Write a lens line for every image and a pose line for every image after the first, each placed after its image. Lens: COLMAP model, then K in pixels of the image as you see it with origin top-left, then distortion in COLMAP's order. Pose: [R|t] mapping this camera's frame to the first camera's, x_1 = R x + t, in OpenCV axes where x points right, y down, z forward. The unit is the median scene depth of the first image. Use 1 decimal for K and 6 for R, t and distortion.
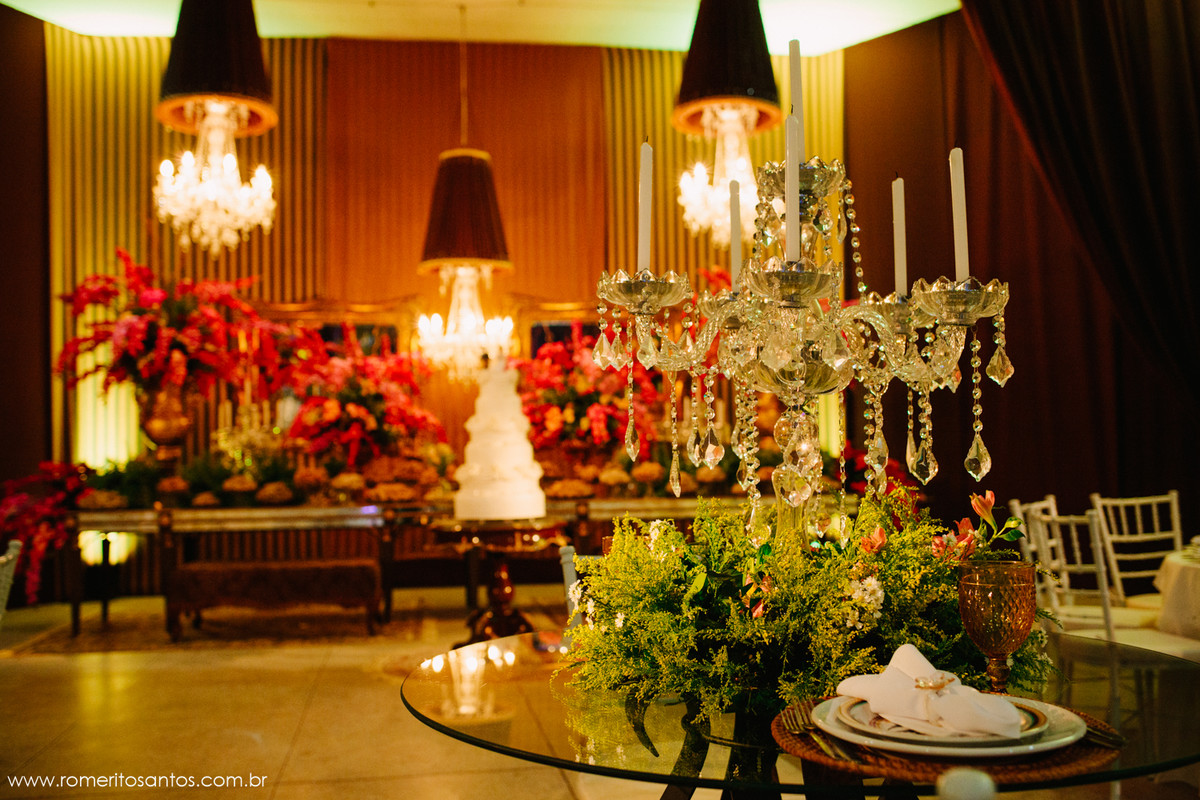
lens RADIAL K [[1194.0, 0, 600.0], [0, 1194.0, 400.0], [0, 0, 1]] dist [-0.073099, 0.010059]
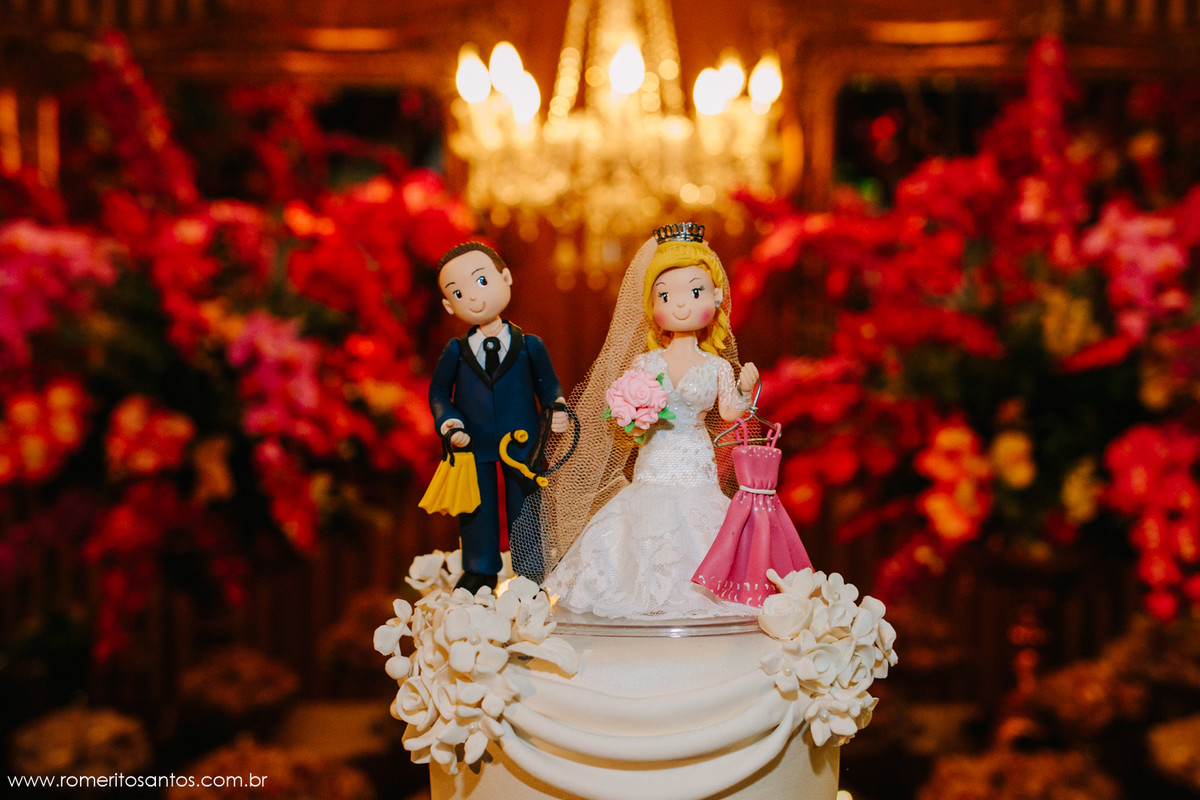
lens RADIAL K [[1194.0, 0, 600.0], [0, 1194.0, 400.0], [0, 0, 1]] dist [-0.073099, 0.010059]
pose [[0.979697, 0.047163, -0.194859, -0.058002], [-0.011710, 0.983738, 0.179227, -0.038398], [0.200143, -0.173306, 0.964317, 0.703290]]
